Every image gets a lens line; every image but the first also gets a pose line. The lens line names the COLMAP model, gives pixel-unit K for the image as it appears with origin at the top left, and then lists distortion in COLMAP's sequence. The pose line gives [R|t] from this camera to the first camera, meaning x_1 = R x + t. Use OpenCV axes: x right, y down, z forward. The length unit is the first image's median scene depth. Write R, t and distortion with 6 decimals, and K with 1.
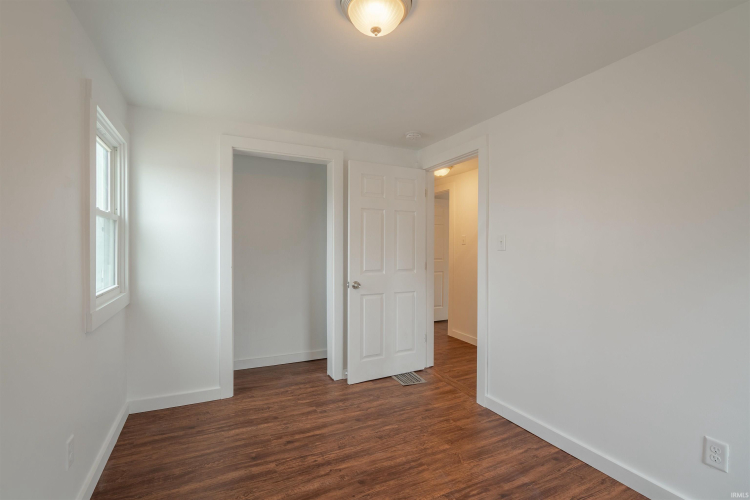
lens RADIAL K [[348.0, 0, 374.1], [0, 348.0, 247.6], [0, 0, 1]] dist [0.004496, 0.001040]
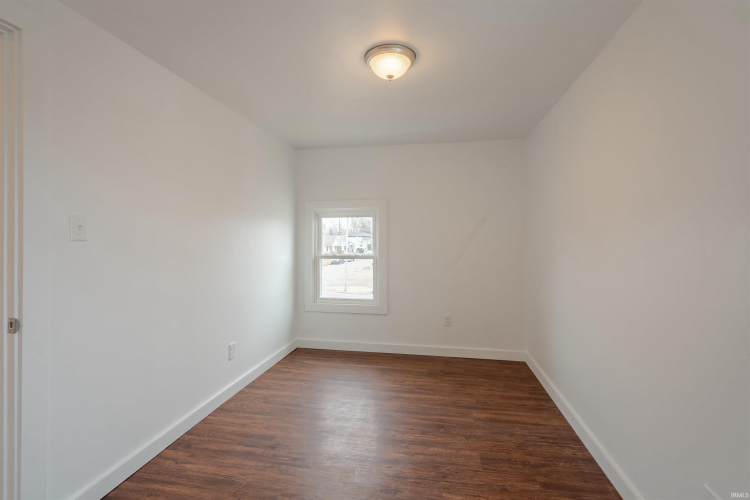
lens RADIAL K [[348.0, 0, 371.0], [0, 348.0, 242.8], [0, 0, 1]] dist [0.004496, 0.001040]
pose [[-0.801987, -0.007421, 0.597295, -0.536494], [0.002924, 0.999862, 0.016349, -0.004033], [-0.597334, 0.014858, -0.801855, 1.558711]]
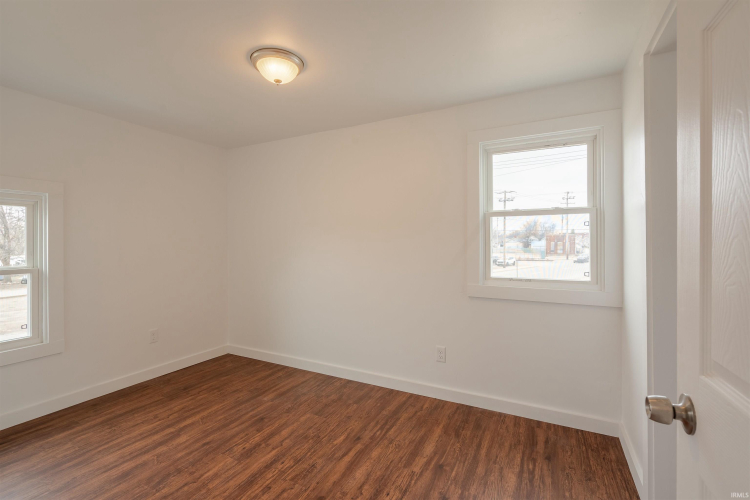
lens RADIAL K [[348.0, 0, 373.8], [0, 348.0, 246.1], [0, 0, 1]] dist [0.004496, 0.001040]
pose [[-0.804178, 0.006278, -0.594355, 0.371710], [-0.005601, 0.999820, 0.018139, -0.005742], [0.594362, 0.017916, -0.803998, 1.710647]]
